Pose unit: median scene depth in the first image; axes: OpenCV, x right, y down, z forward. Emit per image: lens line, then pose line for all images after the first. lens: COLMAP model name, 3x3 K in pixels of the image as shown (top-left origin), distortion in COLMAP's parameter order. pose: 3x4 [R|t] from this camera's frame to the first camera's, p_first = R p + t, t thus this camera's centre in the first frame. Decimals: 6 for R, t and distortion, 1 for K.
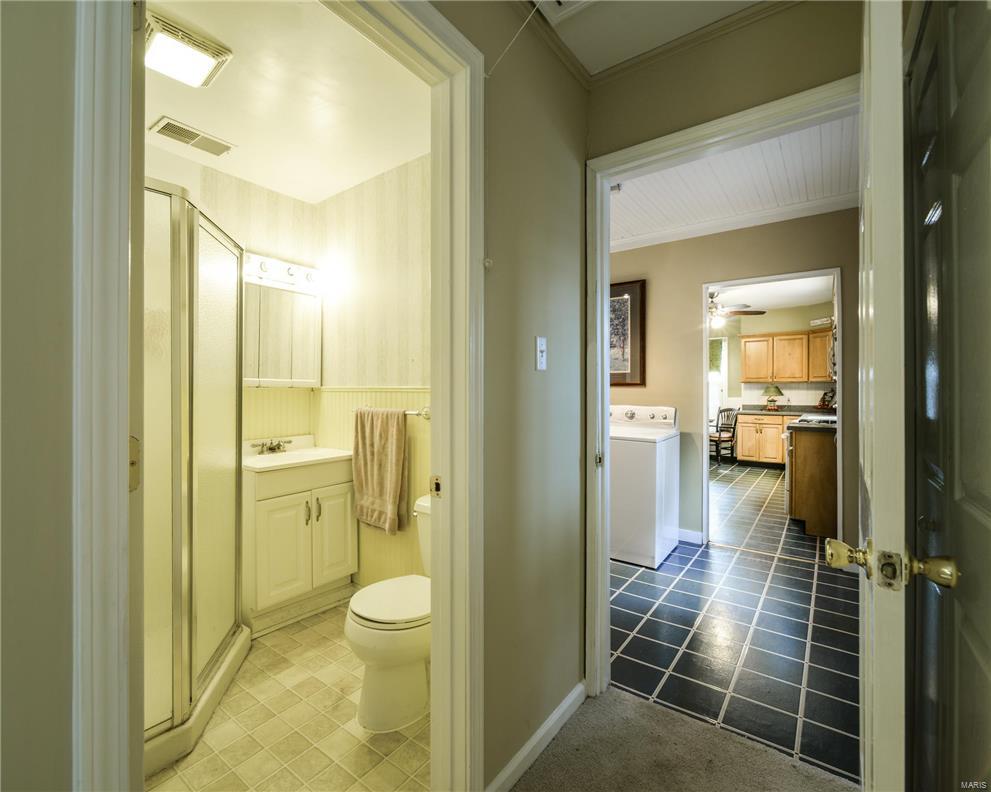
lens RADIAL K [[472.4, 0, 445.4], [0, 472.4, 392.0], [0, 0, 1]] dist [0.001388, -0.001451]
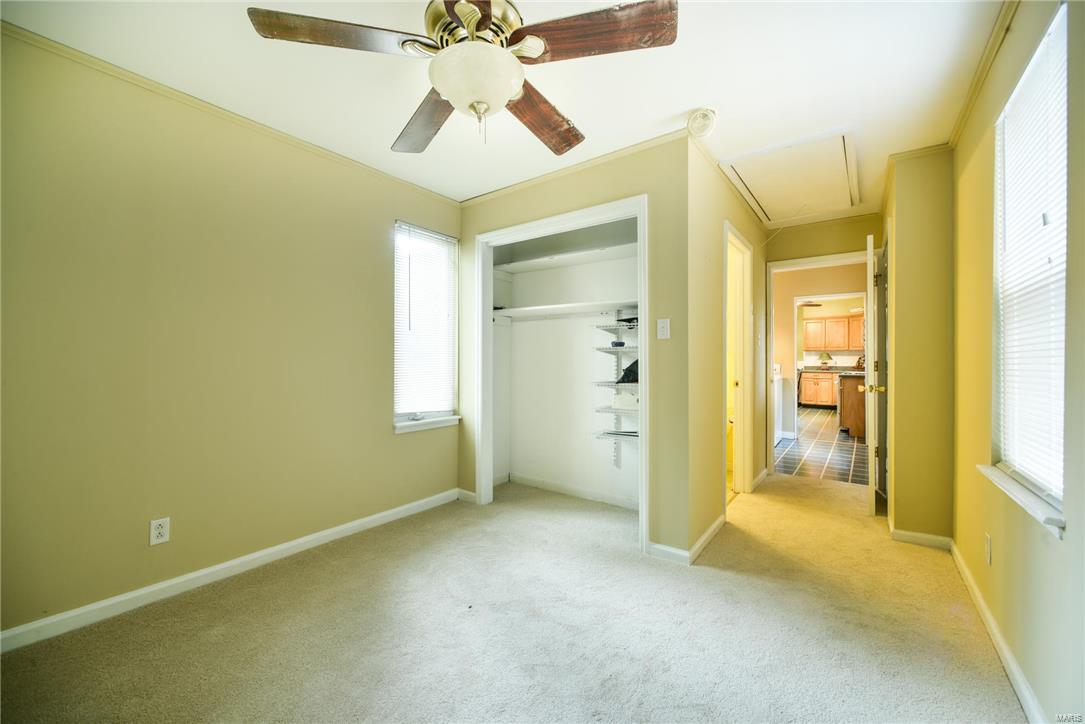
lens RADIAL K [[435.1, 0, 539.9], [0, 435.1, 360.2], [0, 0, 1]] dist [0.004137, 0.000173]
pose [[0.999086, -0.002976, 0.042638, -0.257319], [0.002998, 0.999995, -0.000473, 0.007323], [-0.042636, 0.000600, 0.999090, -0.323502]]
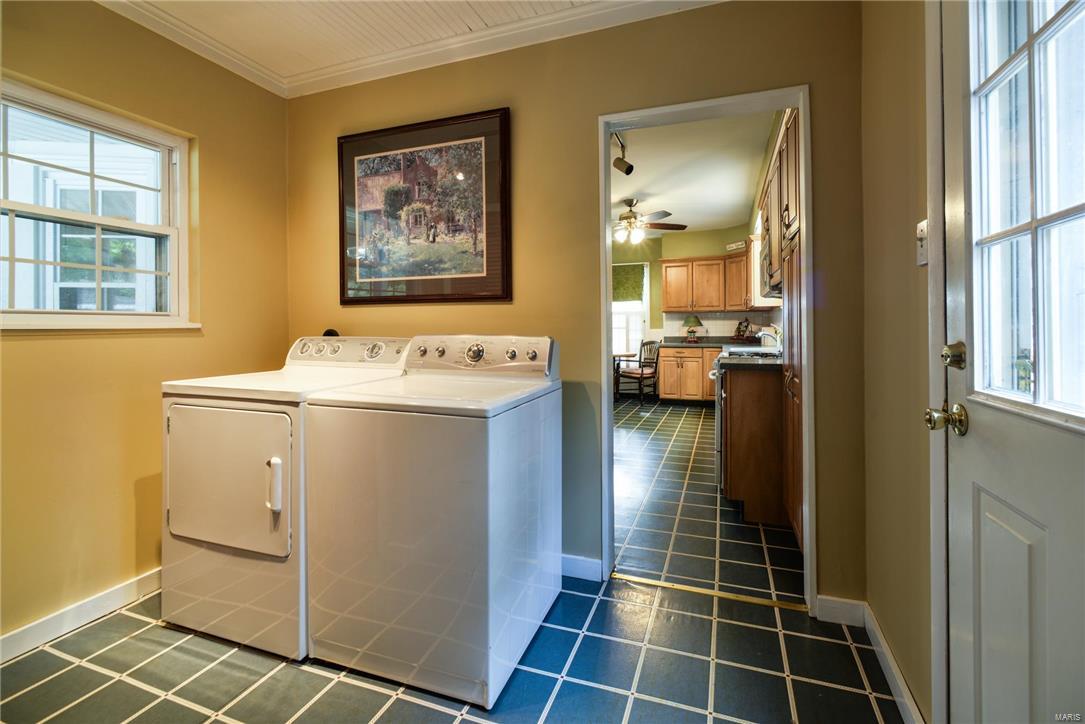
lens RADIAL K [[456.2, 0, 570.5], [0, 456.2, 329.9], [0, 0, 1]] dist [-0.001853, 0.000322]
pose [[0.936846, -0.008372, 0.349642, 0.166511], [0.008673, 0.999962, 0.000703, 0.012524], [-0.349634, 0.002374, 0.936883, 0.261758]]
